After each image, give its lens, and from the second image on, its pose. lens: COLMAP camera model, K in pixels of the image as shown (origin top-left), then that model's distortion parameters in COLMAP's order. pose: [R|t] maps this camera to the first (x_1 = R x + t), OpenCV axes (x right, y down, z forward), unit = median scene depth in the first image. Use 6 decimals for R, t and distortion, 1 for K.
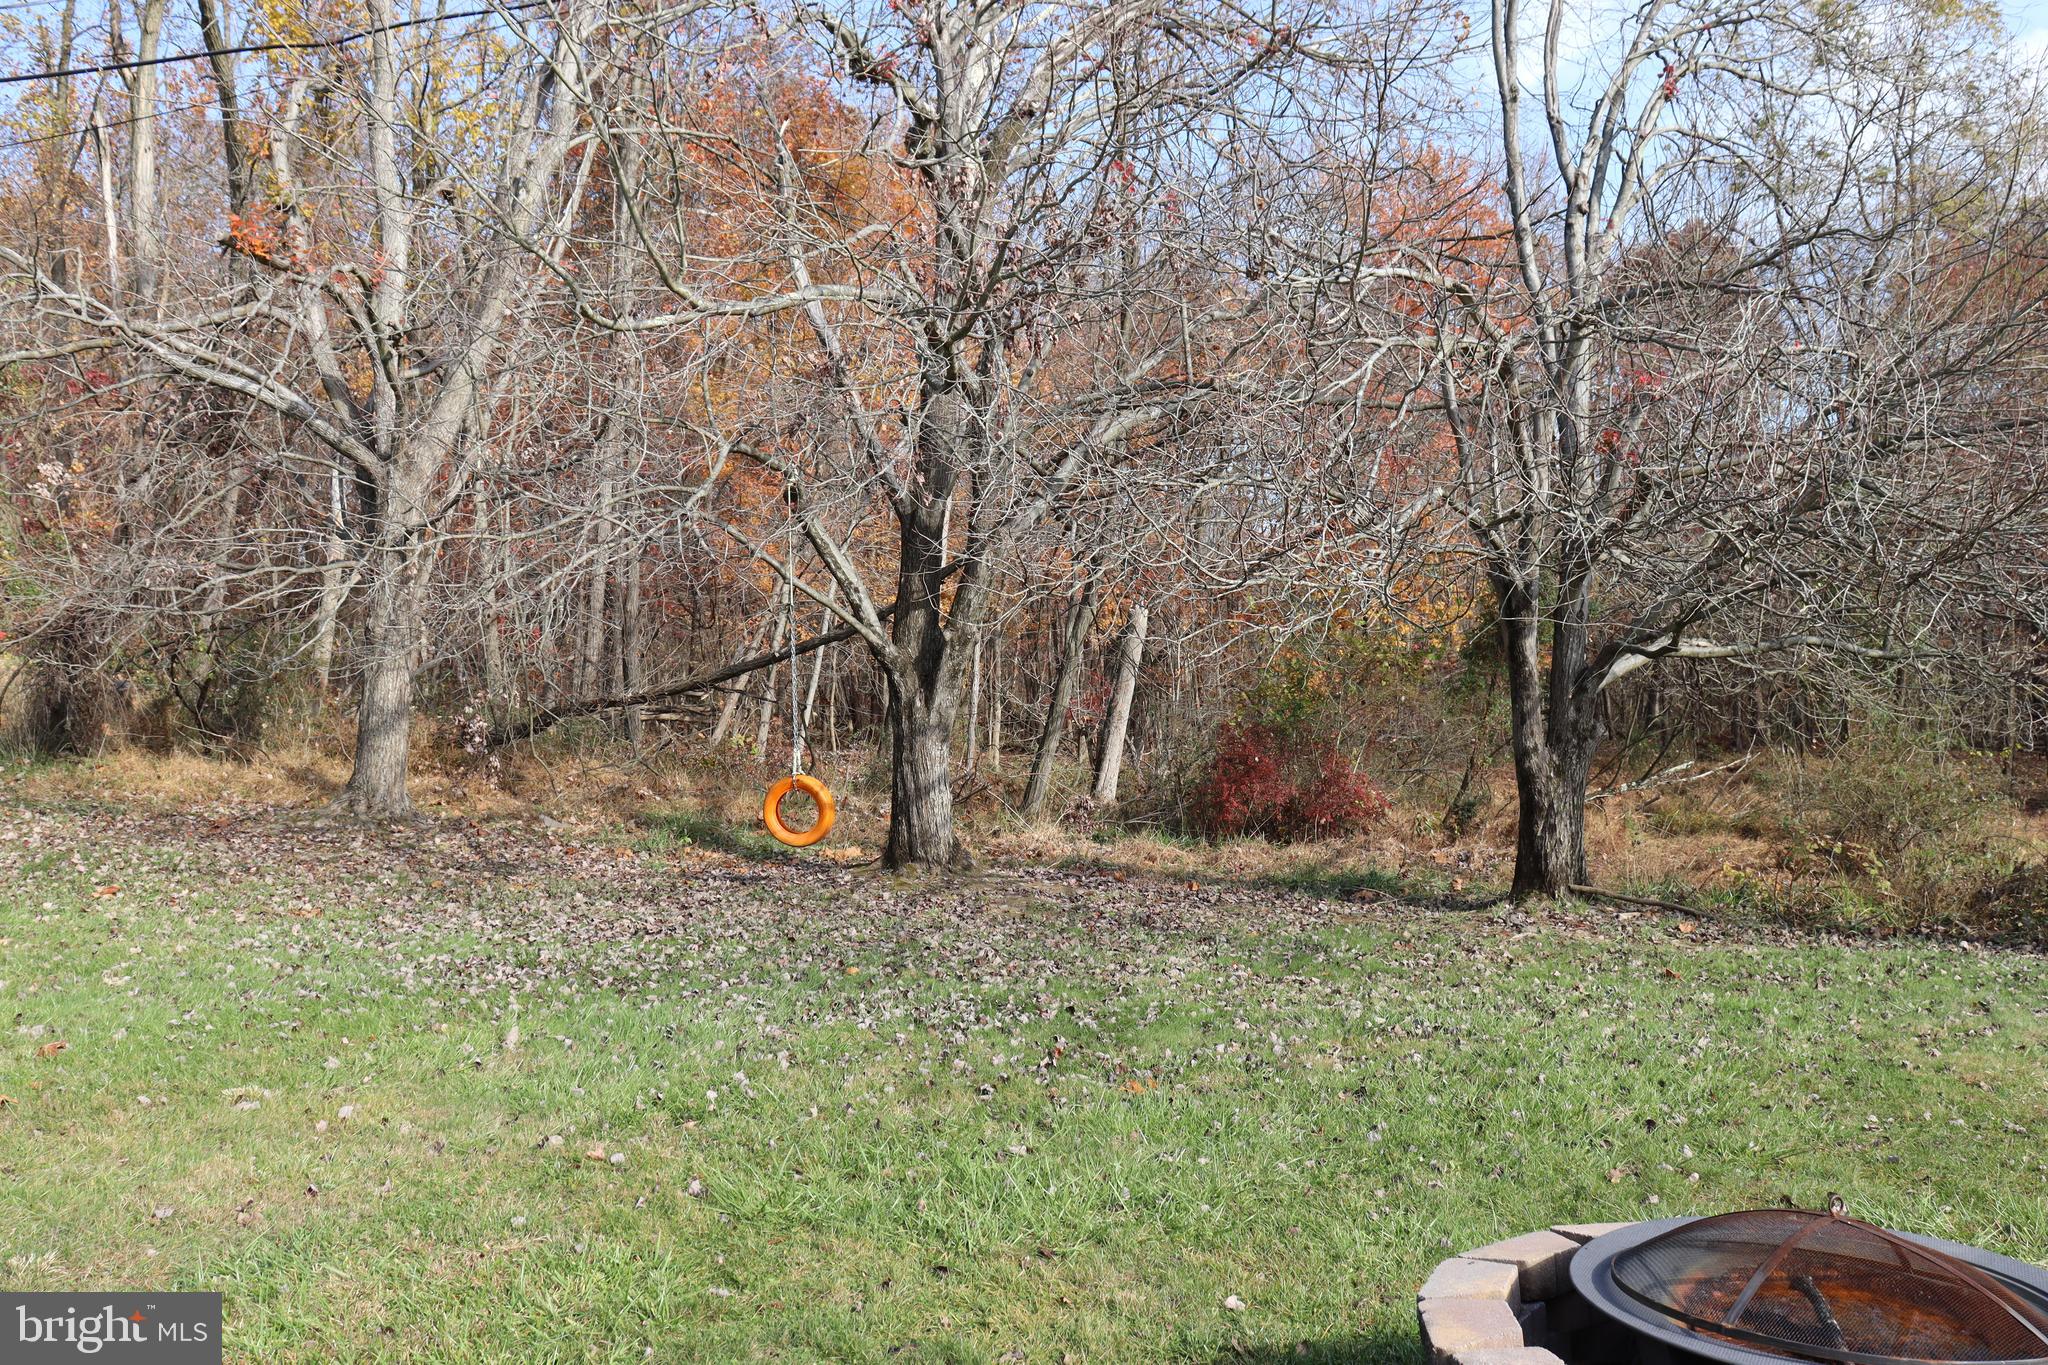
lens RADIAL K [[1665.3, 0, 1046.9], [0, 1665.3, 684.0], [0, 0, 1]] dist [-0.179343, 0.160028]
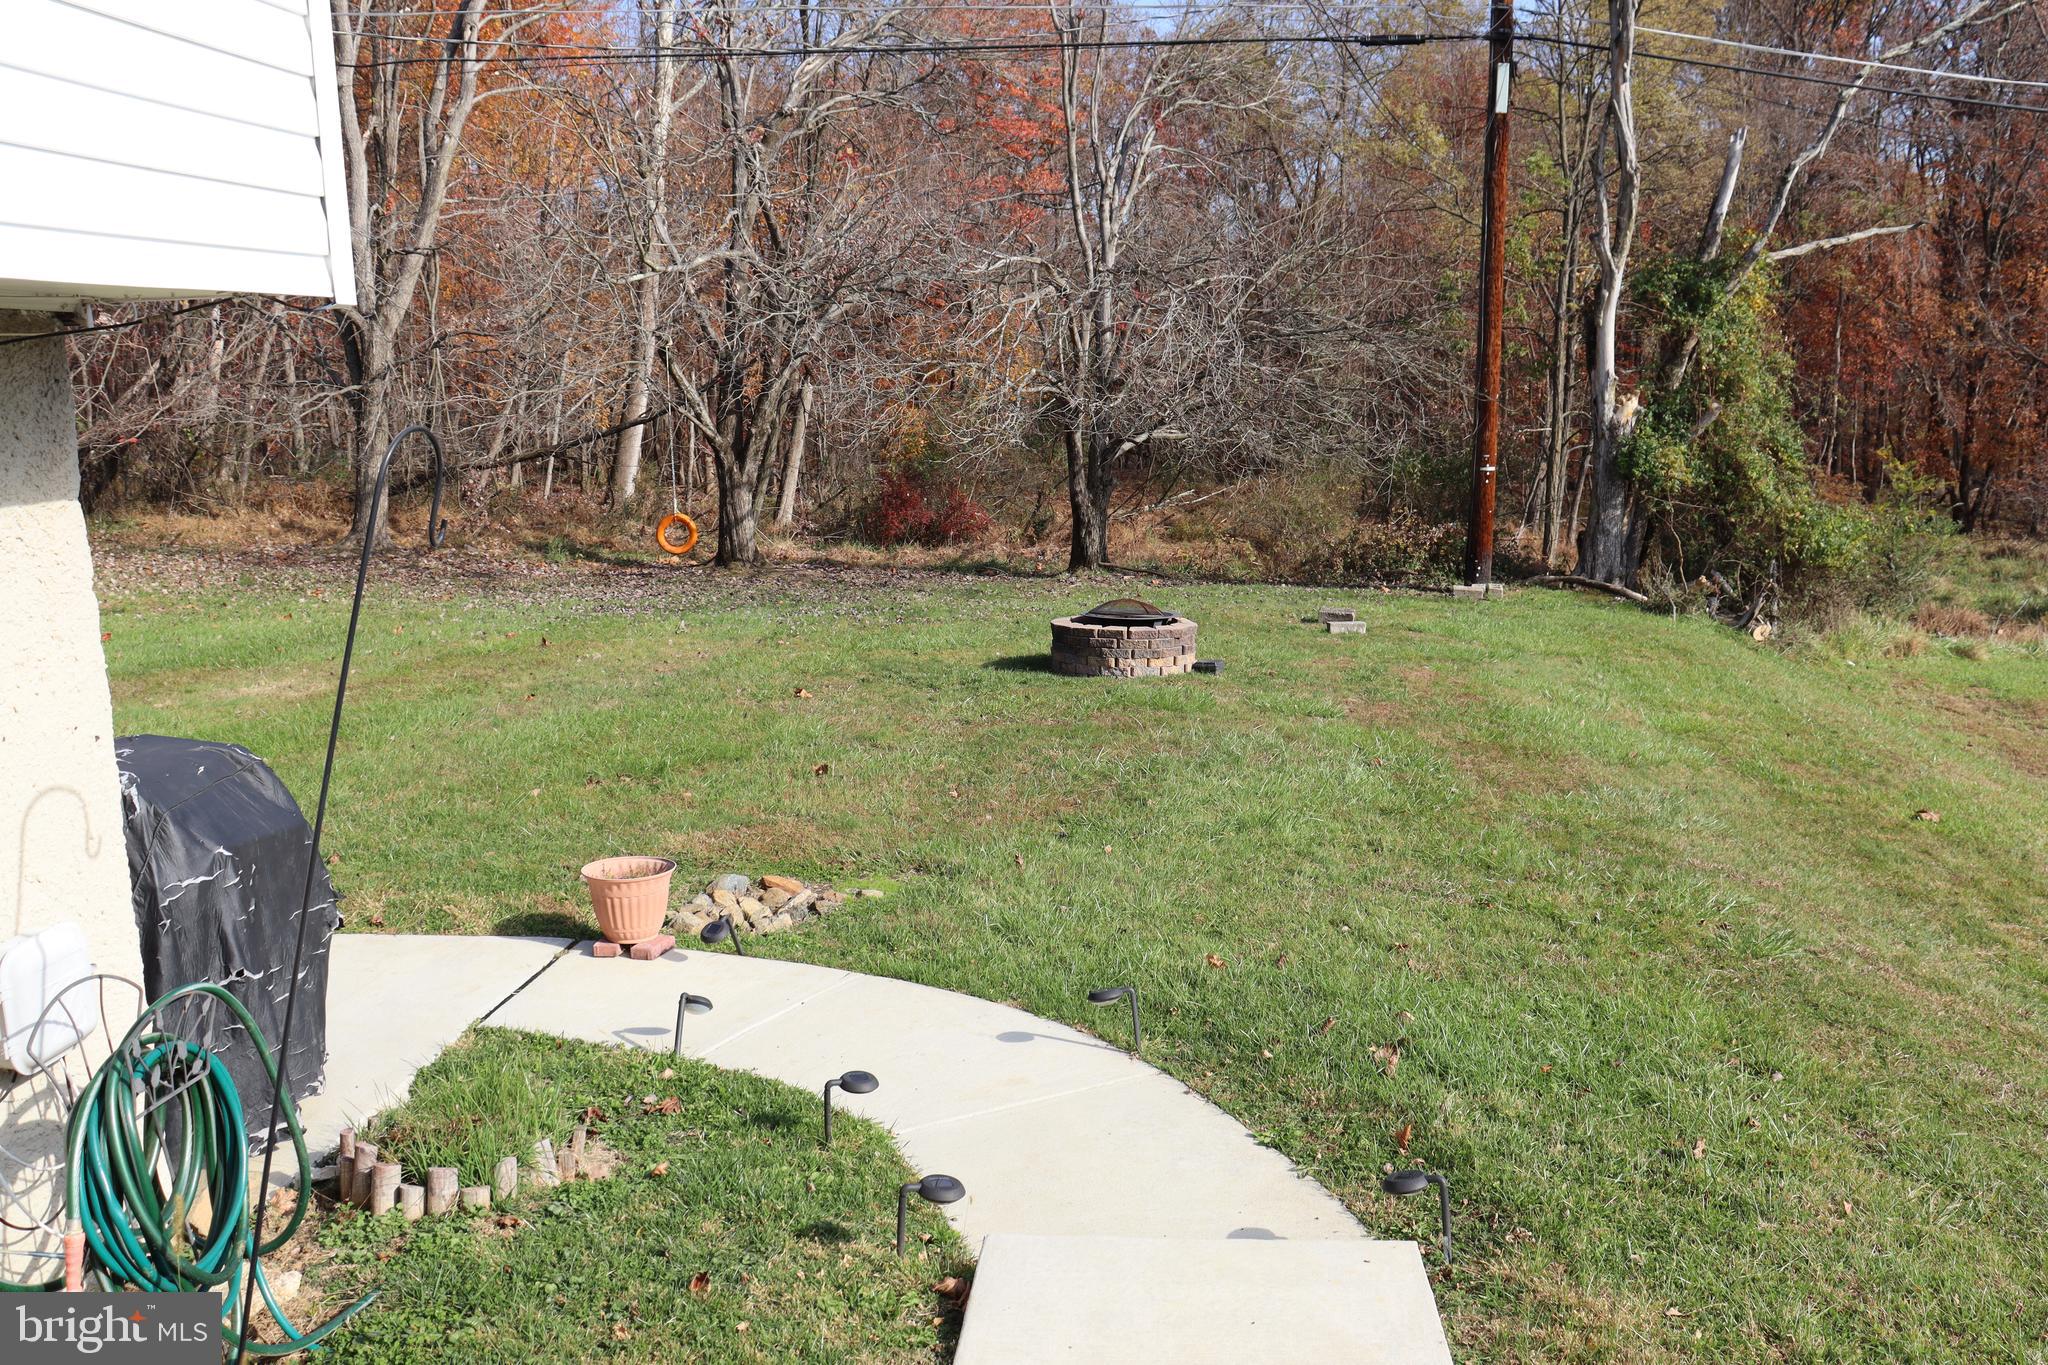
lens RADIAL K [[1665.3, 0, 1046.9], [0, 1665.3, 684.0], [0, 0, 1]] dist [-0.179343, 0.160028]
pose [[0.965897, -0.046162, 0.254778, -0.245457], [0.002876, 0.985831, 0.167714, -0.064573], [-0.258910, -0.161262, 0.952344, -0.875257]]
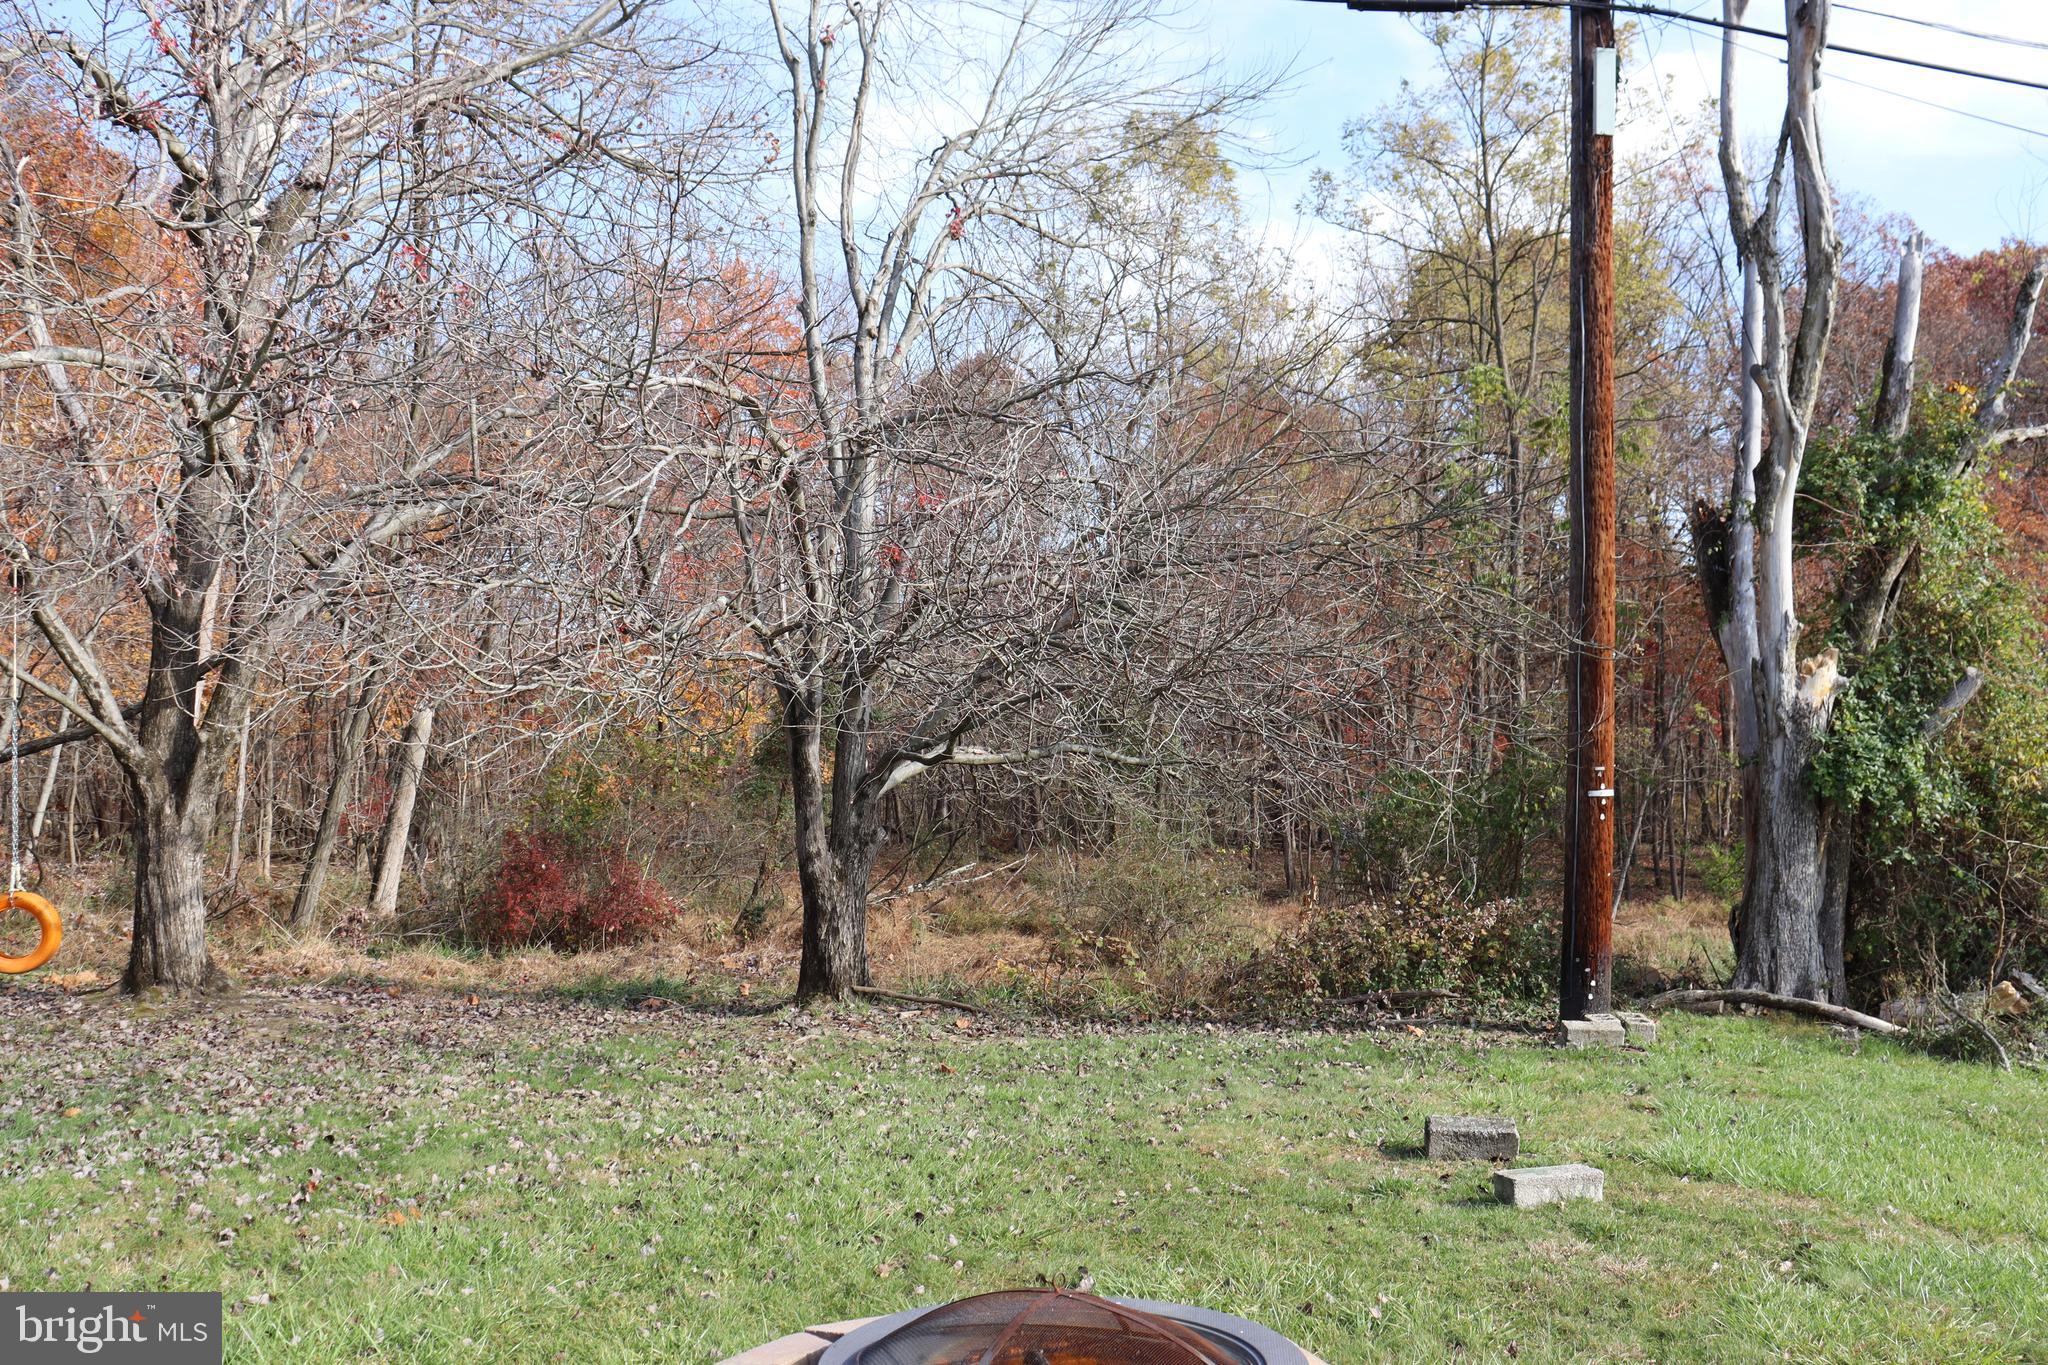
lens RADIAL K [[1665.3, 0, 1046.9], [0, 1665.3, 684.0], [0, 0, 1]] dist [-0.179343, 0.160028]
pose [[0.913795, 0.021415, 0.405610, 0.007564], [0.004317, 0.998041, -0.062420, -0.000840], [-0.406152, 0.058790, 0.911912, -0.003455]]
